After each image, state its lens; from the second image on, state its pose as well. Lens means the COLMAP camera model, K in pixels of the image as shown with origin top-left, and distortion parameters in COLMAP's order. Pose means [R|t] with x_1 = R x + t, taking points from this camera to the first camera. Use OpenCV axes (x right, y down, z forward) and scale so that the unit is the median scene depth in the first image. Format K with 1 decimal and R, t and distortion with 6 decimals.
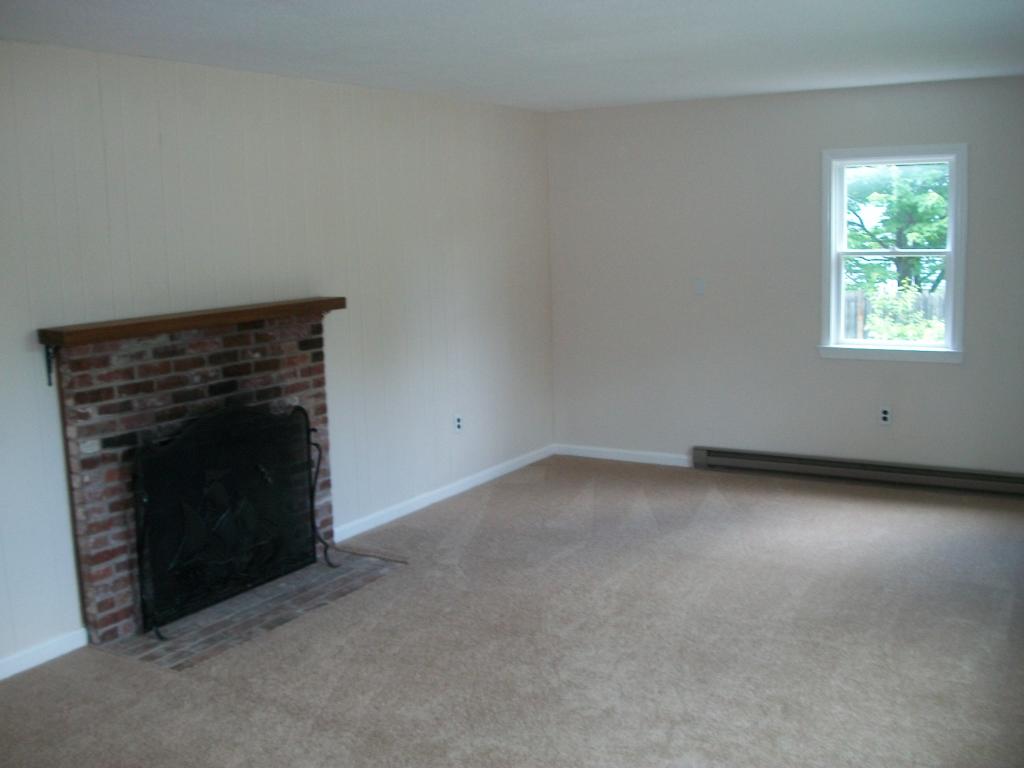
lens RADIAL K [[1066.0, 0, 512.0], [0, 1066.0, 384.0], [0, 0, 1]] dist [-0.153159, 0.077163]
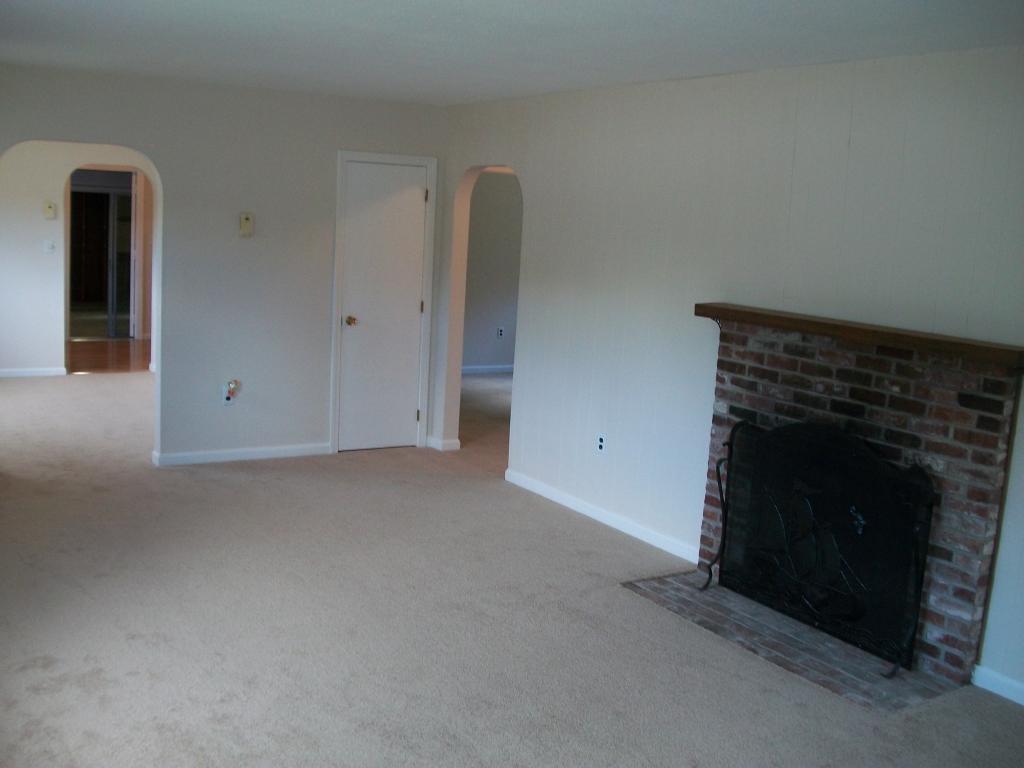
lens RADIAL K [[1066.0, 0, 512.0], [0, 1066.0, 384.0], [0, 0, 1]] dist [-0.153159, 0.077163]
pose [[-0.459355, 0.131810, -0.878419, 0.680561], [-0.179756, 0.954672, 0.237252, -0.186335], [0.869874, 0.266884, -0.414840, 1.147942]]
